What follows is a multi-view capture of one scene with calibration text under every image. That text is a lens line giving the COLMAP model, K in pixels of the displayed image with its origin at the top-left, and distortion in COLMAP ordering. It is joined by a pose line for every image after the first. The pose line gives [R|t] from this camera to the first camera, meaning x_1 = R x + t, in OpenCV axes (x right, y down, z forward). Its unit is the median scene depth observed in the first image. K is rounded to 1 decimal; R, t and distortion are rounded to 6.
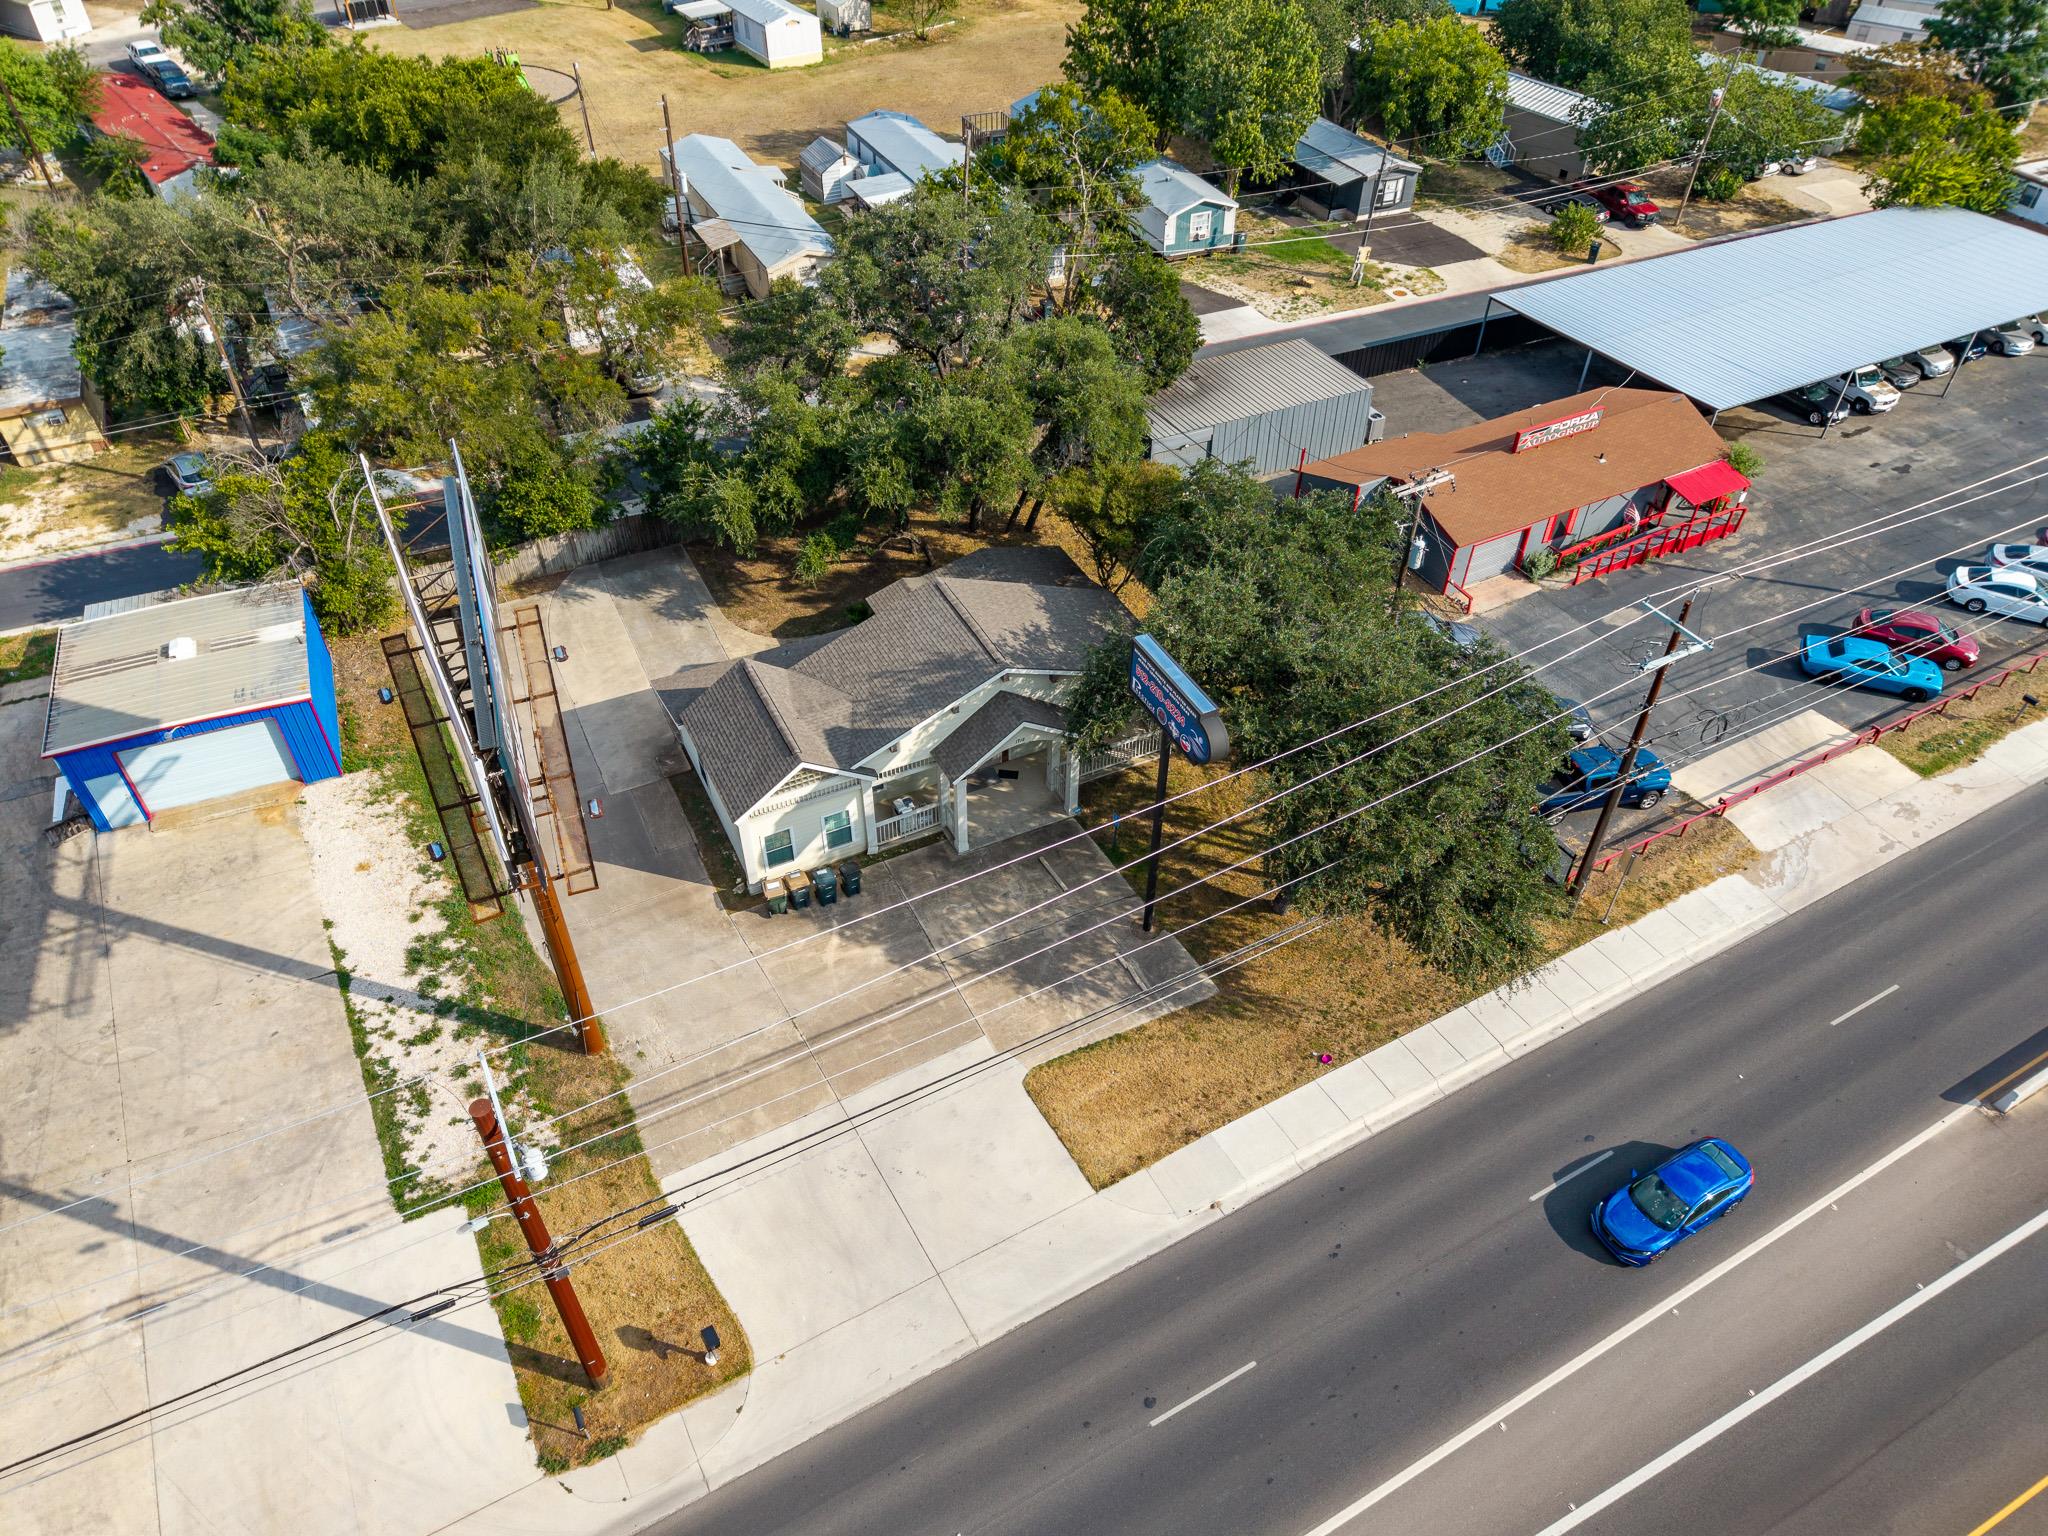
lens RADIAL K [[1374.3, 0, 1024.0], [0, 1374.3, 768.0], [0, 0, 1]] dist [0.011673, -0.002244]
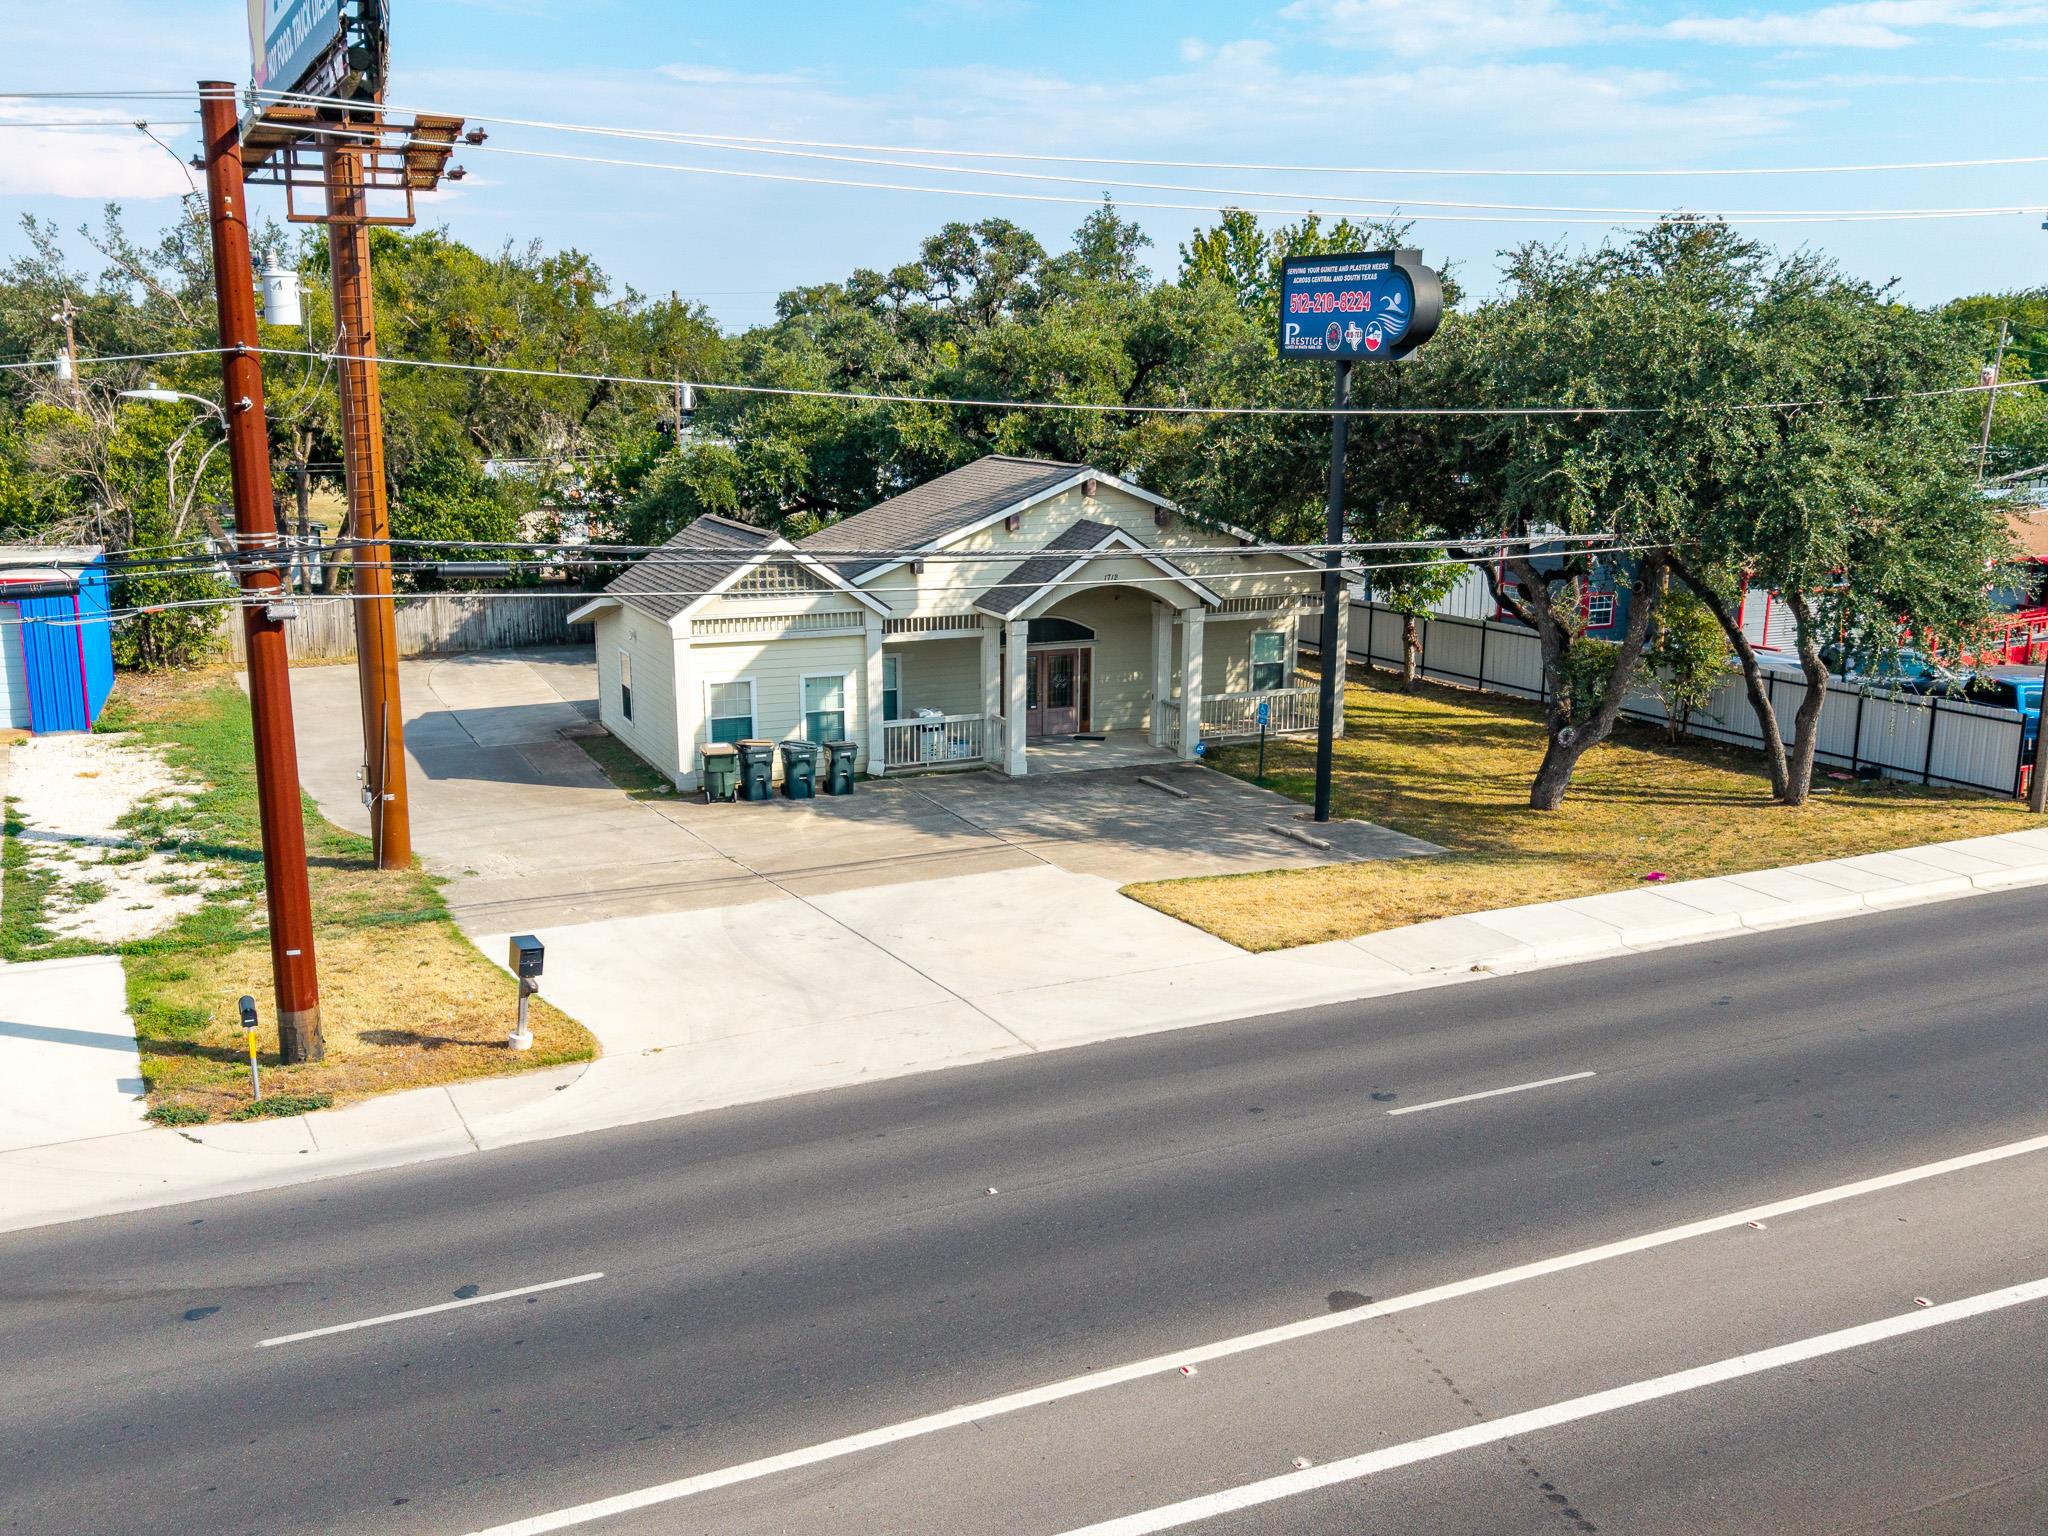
lens RADIAL K [[1879.4, 0, 985.2], [0, 1879.4, 824.7], [0, 0, 1]] dist [0.087385, -0.186603]
pose [[0.998214, 0.004929, -0.059544, -0.008951], [-0.032676, 0.879379, -0.475000, 0.560255], [0.050020, 0.476098, 0.877969, 0.283265]]
